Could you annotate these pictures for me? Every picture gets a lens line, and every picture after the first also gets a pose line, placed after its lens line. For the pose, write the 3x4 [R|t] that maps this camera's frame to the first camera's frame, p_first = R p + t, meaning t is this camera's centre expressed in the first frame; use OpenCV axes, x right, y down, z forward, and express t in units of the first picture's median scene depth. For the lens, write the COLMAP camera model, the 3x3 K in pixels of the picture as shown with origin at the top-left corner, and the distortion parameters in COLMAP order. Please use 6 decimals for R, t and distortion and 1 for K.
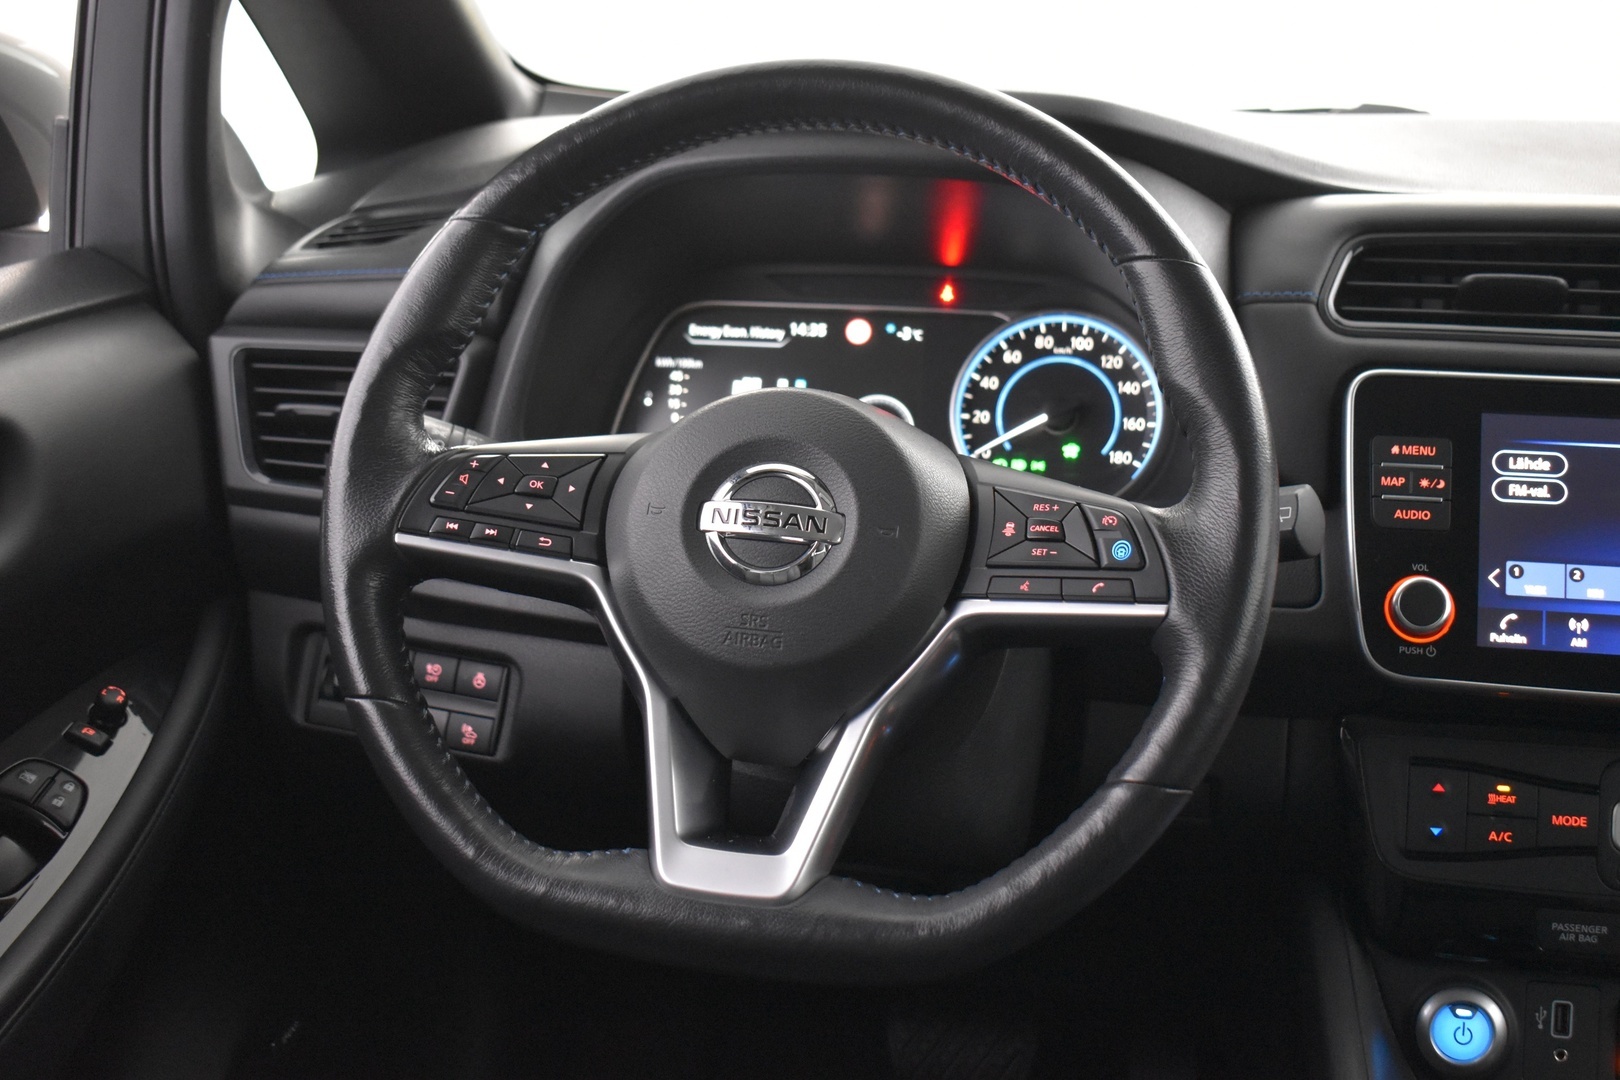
lens RADIAL K [[2039.6, 0, 810.0], [0, 2039.6, 540.0], [0, 0, 1]] dist [-0.076783, 0.040540]
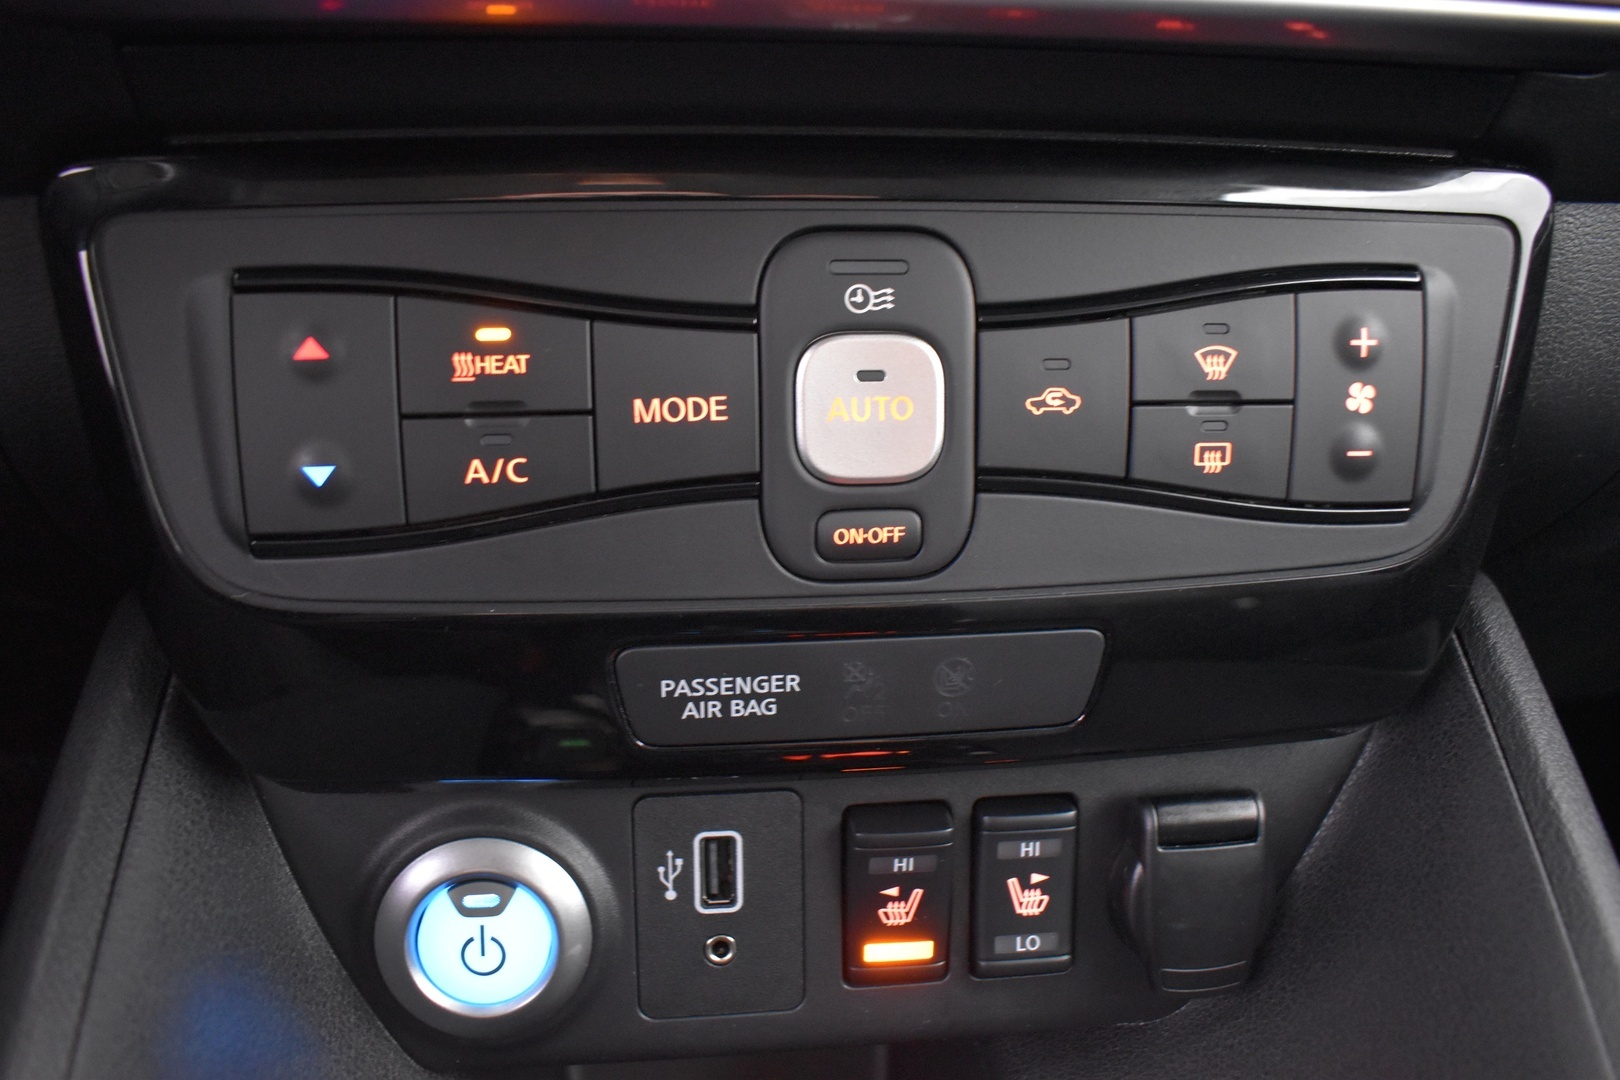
lens RADIAL K [[1259.6, 0, 804.2], [0, 1259.6, 548.1], [0, 0, 1]] dist [-0.083422, -0.001253]
pose [[0.949209, -0.127801, 0.287521, 0.331967], [0.052437, 0.965269, 0.255940, 0.107512], [-0.310245, -0.227864, 0.922944, 0.784949]]
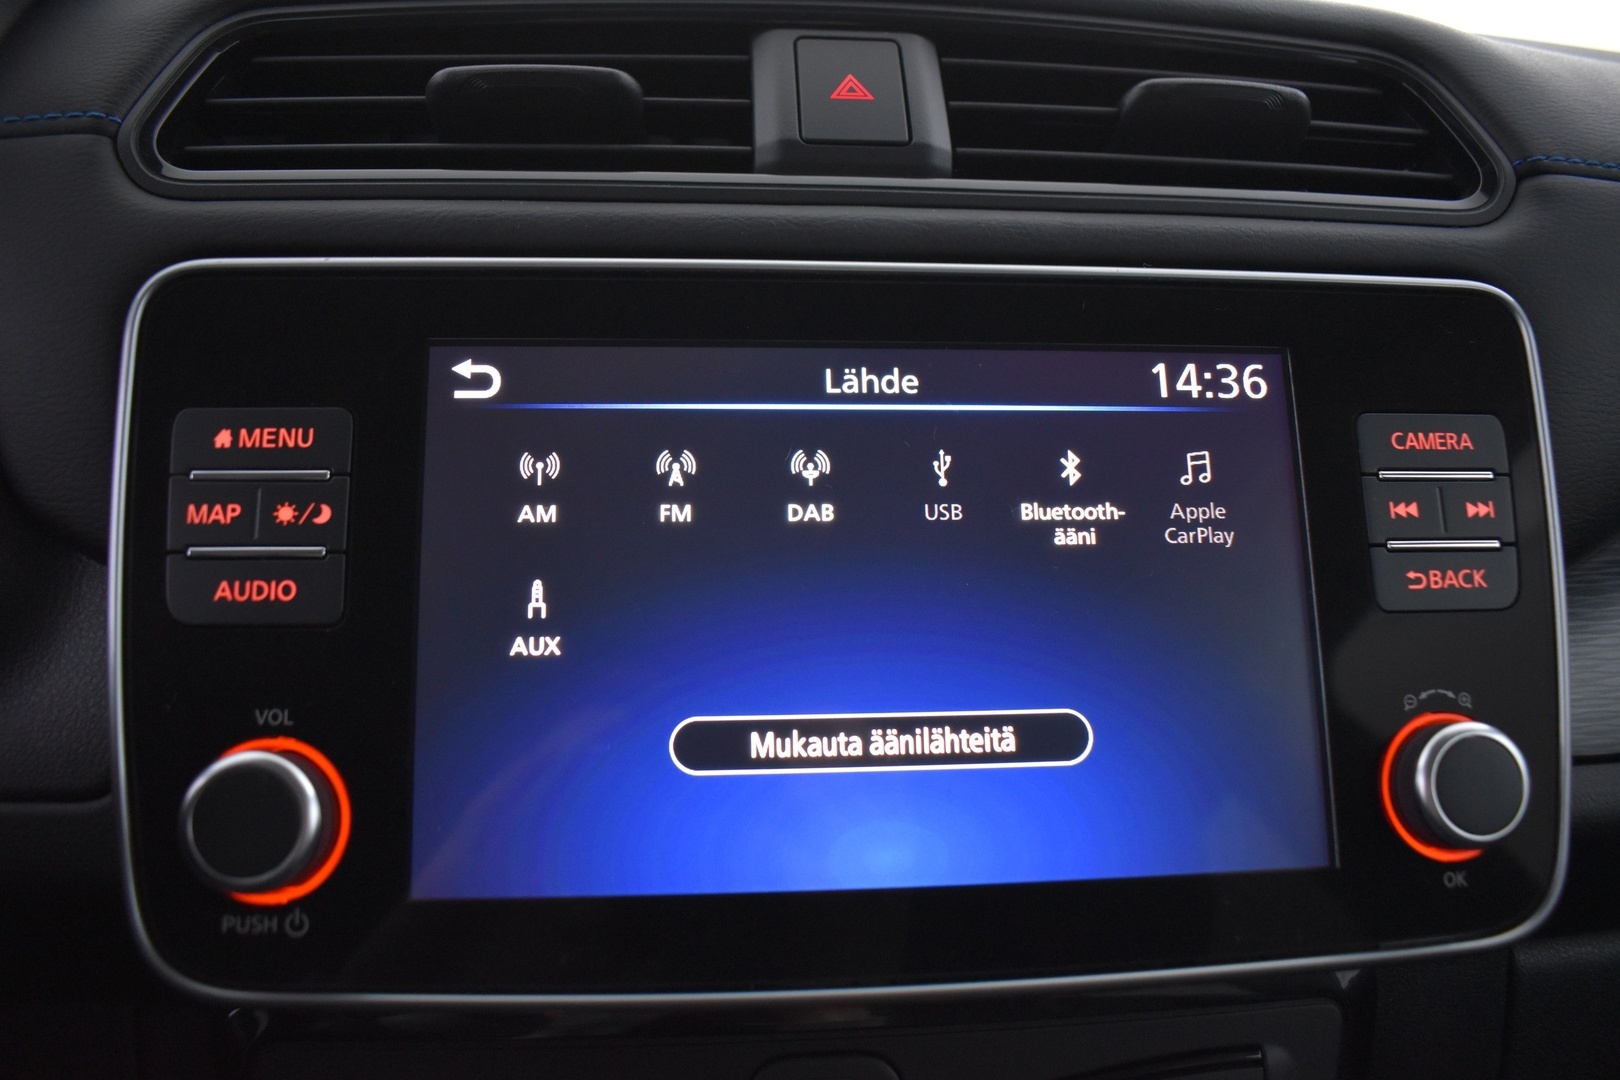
lens RADIAL K [[1259.6, 0, 804.2], [0, 1259.6, 548.1], [0, 0, 1]] dist [-0.083422, -0.001253]
pose [[0.961363, -0.067689, 0.266831, 0.337838], [0.056636, 0.997196, 0.048916, -0.027469], [-0.269394, -0.031914, 0.962501, 0.718287]]
